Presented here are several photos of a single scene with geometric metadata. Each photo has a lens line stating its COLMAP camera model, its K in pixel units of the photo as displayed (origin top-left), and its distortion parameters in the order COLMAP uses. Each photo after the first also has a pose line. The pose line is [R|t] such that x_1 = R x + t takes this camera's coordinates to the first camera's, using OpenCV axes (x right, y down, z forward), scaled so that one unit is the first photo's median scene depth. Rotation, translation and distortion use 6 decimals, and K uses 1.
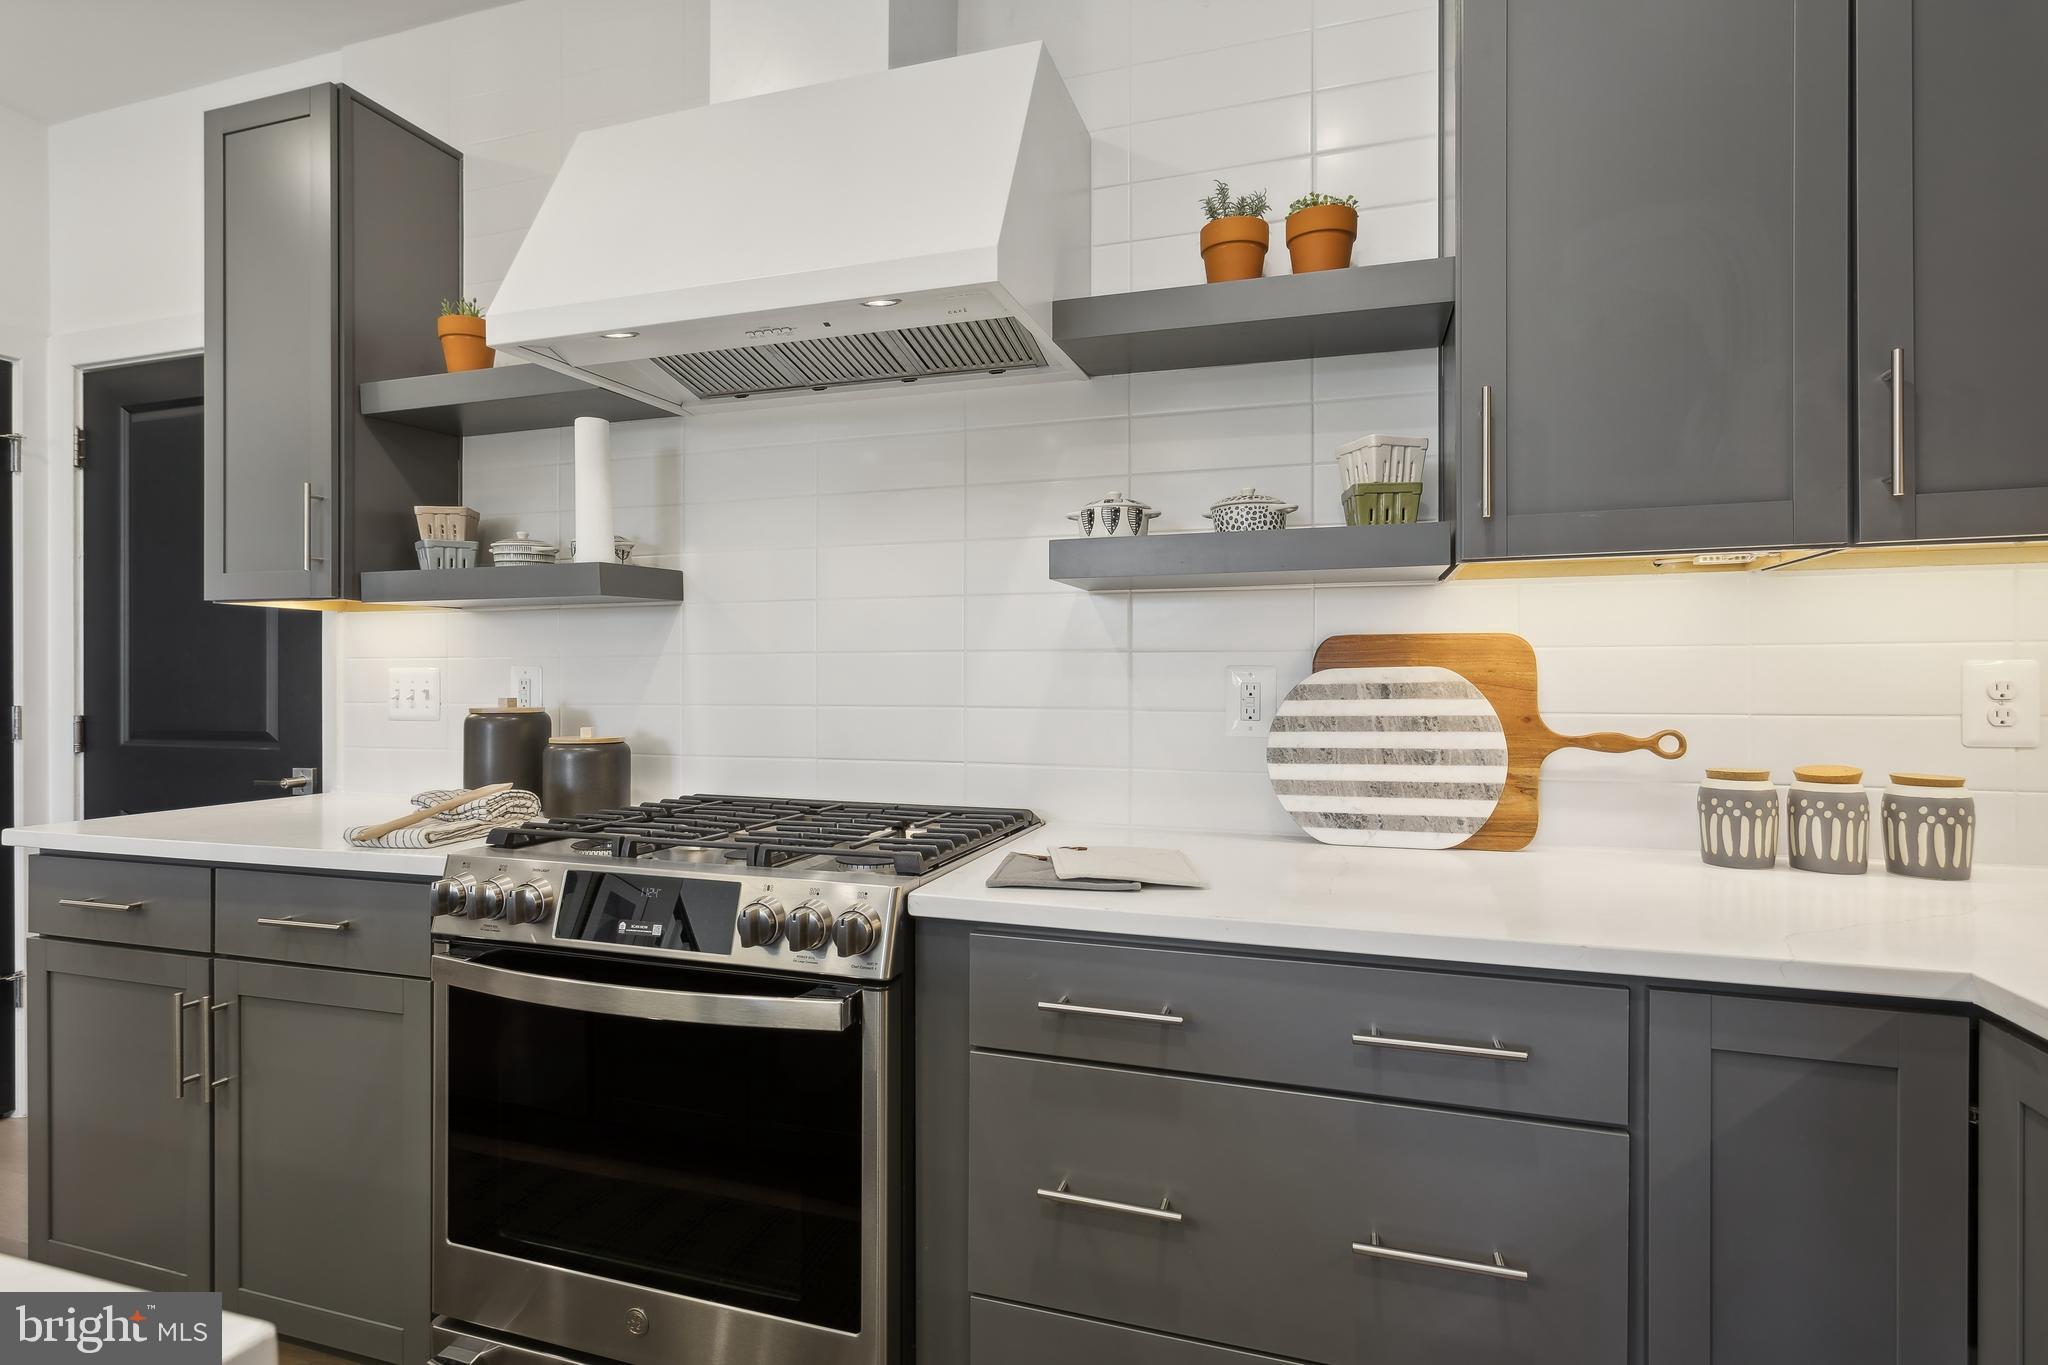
lens RADIAL K [[1032.8, 0, 1025.7], [0, 1032.8, 682.4], [0, 0, 1]] dist [-0.004994, -0.000209]
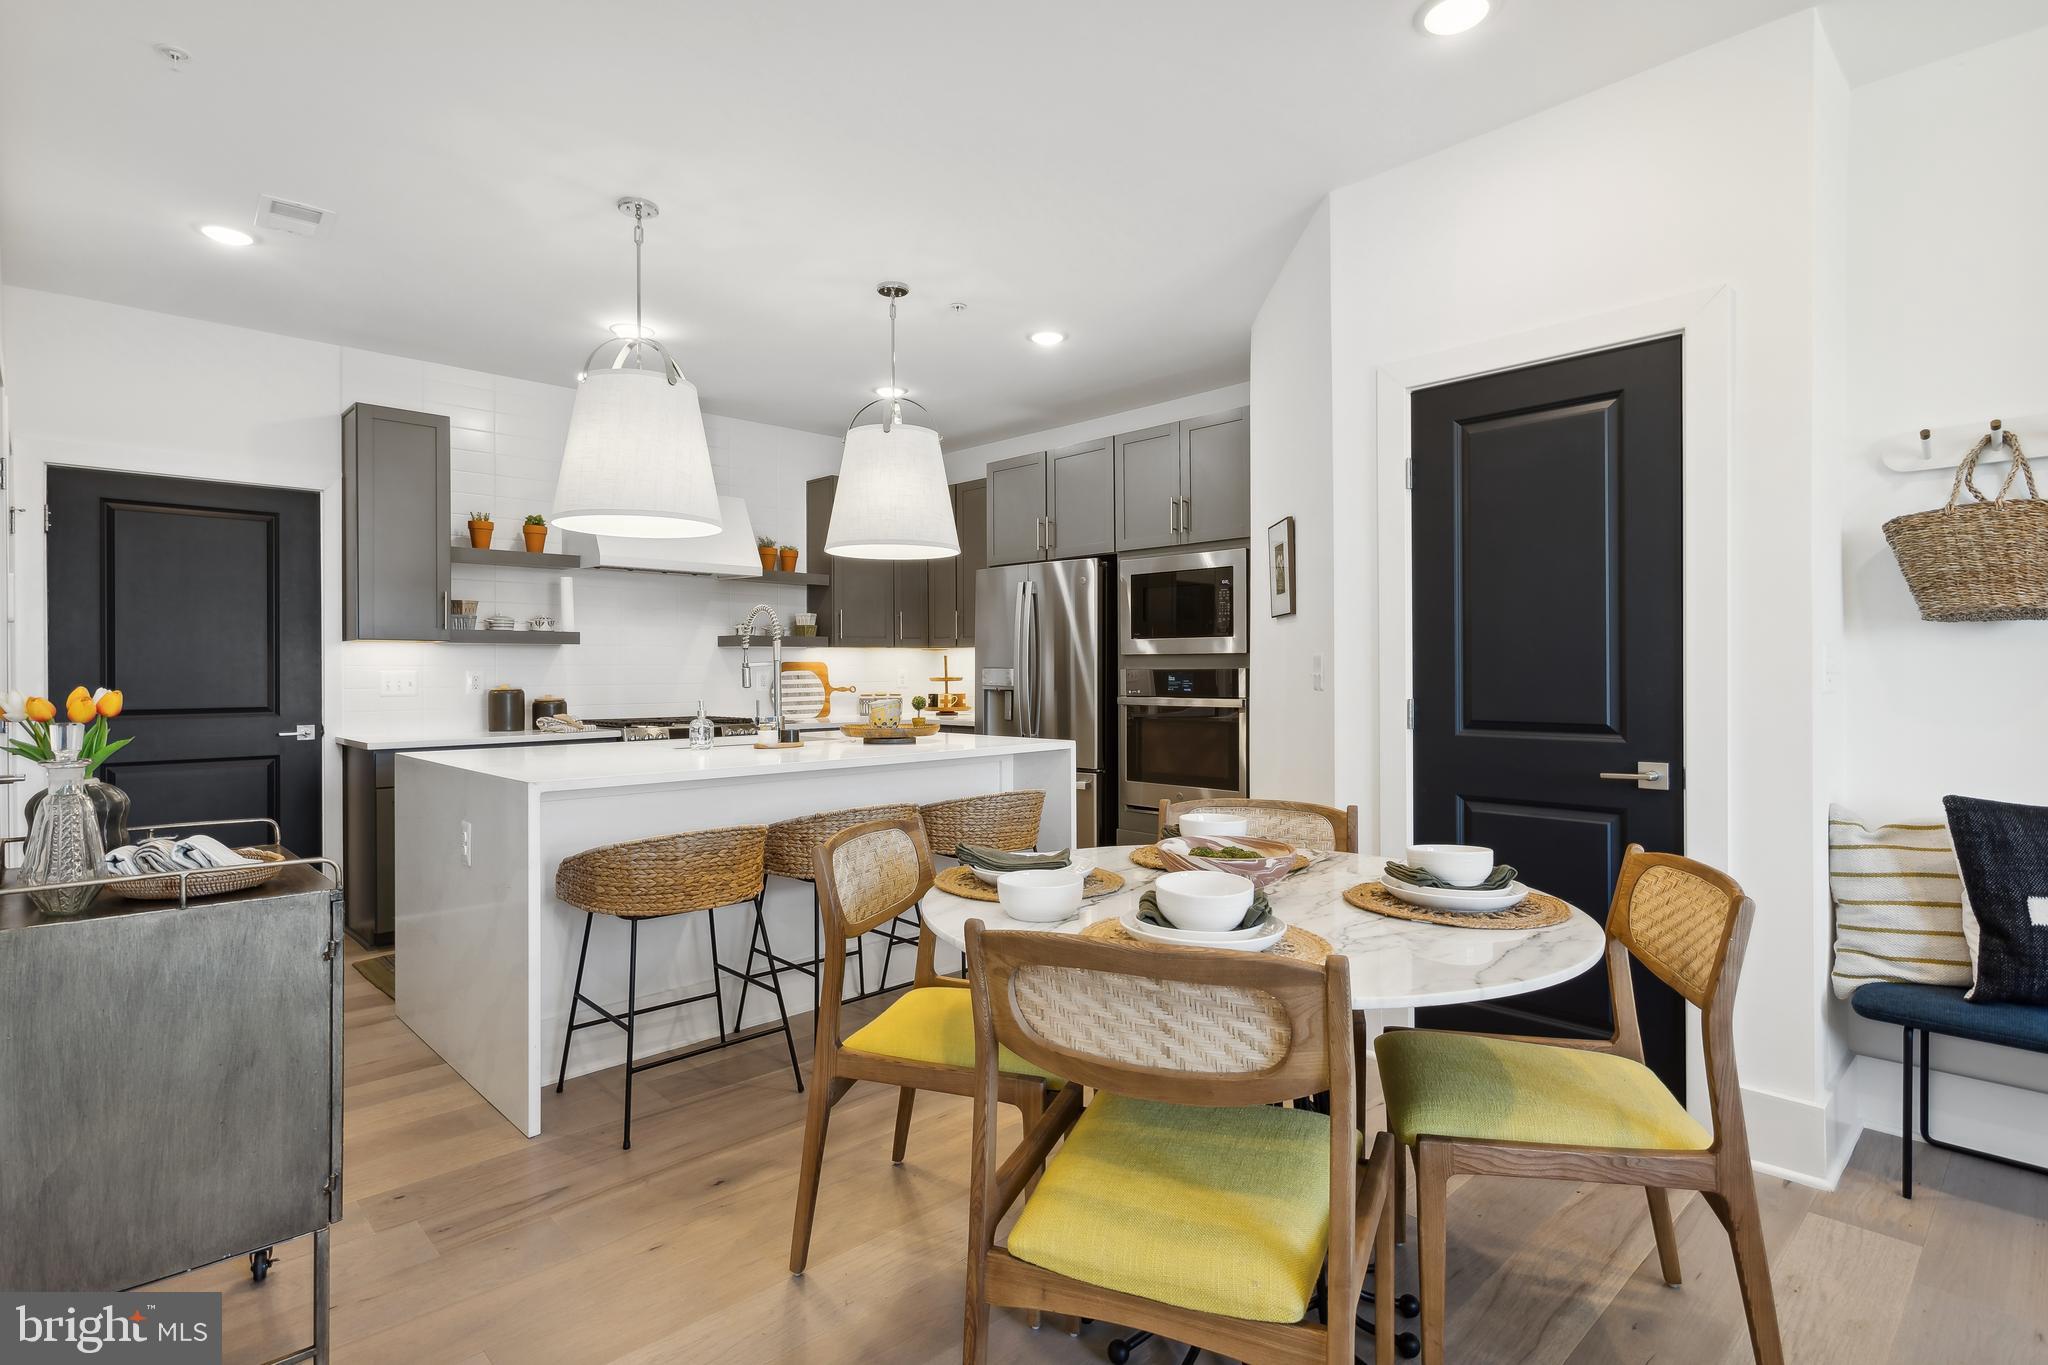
lens RADIAL K [[1032.8, 0, 1026.5], [0, 1032.8, 673.2], [0, 0, 1]] dist [-0.004994, -0.000209]
pose [[0.475866, -0.005951, 0.879498, -2.622441], [0.004822, 0.999980, 0.004157, -0.018961], [-0.879505, 0.002263, 0.475885, -1.562757]]
